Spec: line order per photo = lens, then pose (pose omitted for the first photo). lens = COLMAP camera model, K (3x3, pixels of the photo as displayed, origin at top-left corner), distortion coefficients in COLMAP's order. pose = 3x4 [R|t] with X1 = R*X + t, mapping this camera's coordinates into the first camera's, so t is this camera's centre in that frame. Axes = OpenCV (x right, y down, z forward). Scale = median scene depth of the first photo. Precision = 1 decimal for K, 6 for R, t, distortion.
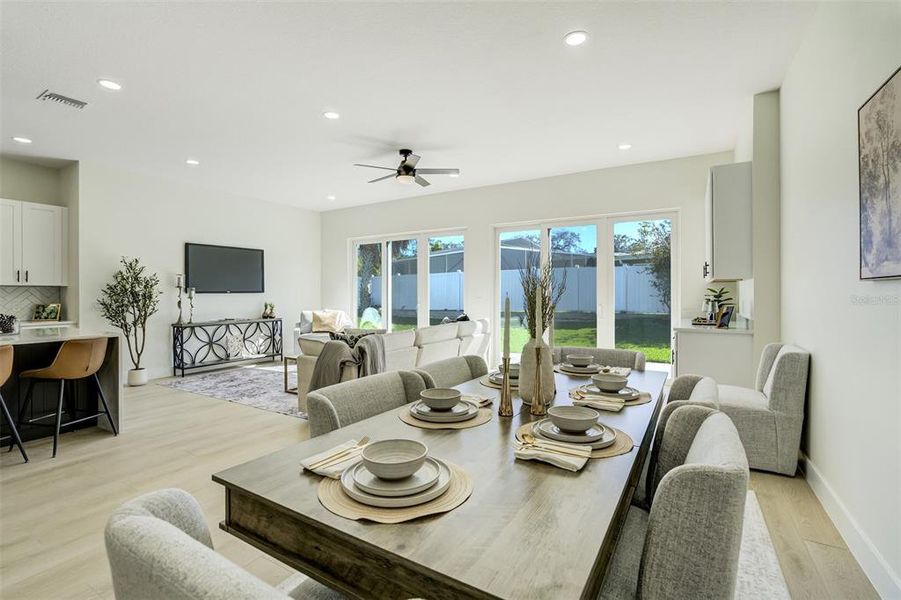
lens RADIAL K [[415.5, 0, 448.9], [0, 415.5, 300.3], [0, 0, 1]] dist [-0.044968, 0.013915]
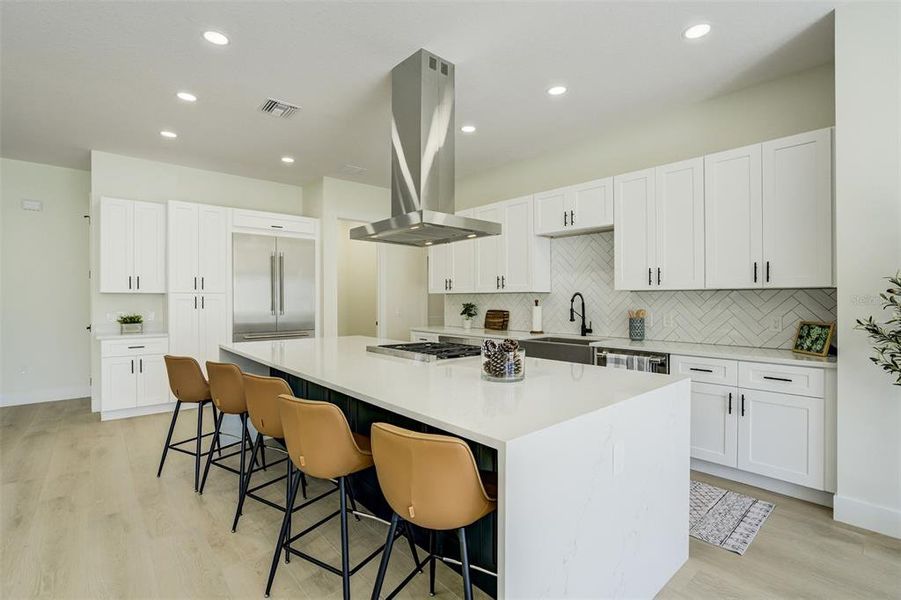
lens RADIAL K [[415.5, 0, 449.0], [0, 415.5, 297.0], [0, 0, 1]] dist [-0.044968, 0.013915]
pose [[-0.319638, -0.000363, -0.947540, -0.304534], [-0.015420, 0.999869, 0.004819, -0.016955], [0.947414, 0.016151, -0.319602, 0.640139]]
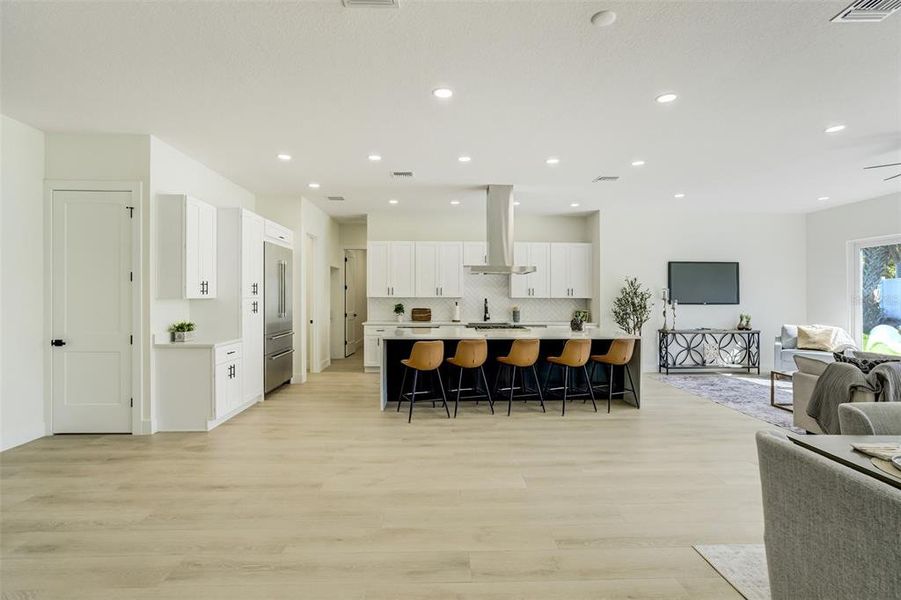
lens RADIAL K [[415.5, 0, 445.2], [0, 415.5, 293.3], [0, 0, 1]] dist [-0.044968, 0.013915]
pose [[0.535288, 0.003084, -0.844664, 0.018093], [-0.023494, 0.999661, -0.011239, -0.022393], [0.844343, 0.025860, 0.535179, -0.200904]]
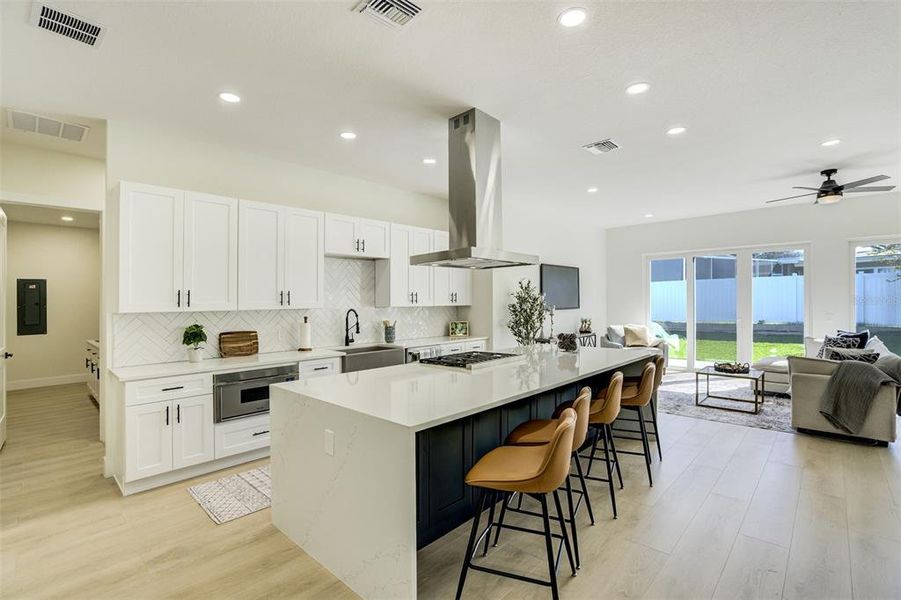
lens RADIAL K [[415.5, 0, 449.8], [0, 415.5, 306.6], [0, 0, 1]] dist [-0.044968, 0.013915]
pose [[0.975097, -0.005580, -0.221709, -0.665677], [0.004402, 0.999973, -0.005809, -0.023037], [0.221736, 0.004688, 0.975095, -0.136266]]
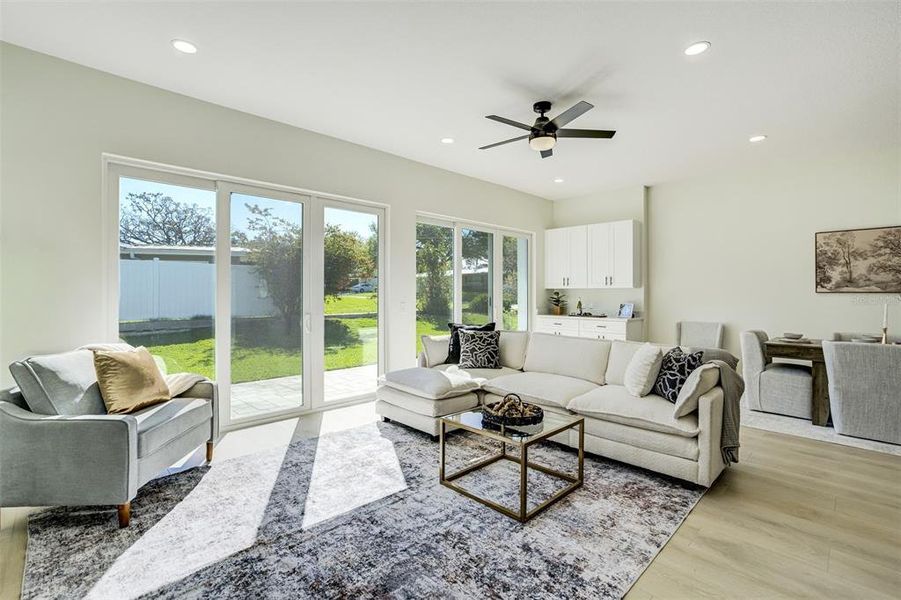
lens RADIAL K [[415.5, 0, 450.8], [0, 415.5, 292.8], [0, 0, 1]] dist [-0.044968, 0.013915]
pose [[0.254981, 0.006676, 0.966923, -0.715439], [0.016141, 0.999807, -0.011160, -0.015486], [-0.966811, 0.018453, 0.254824, 0.818190]]
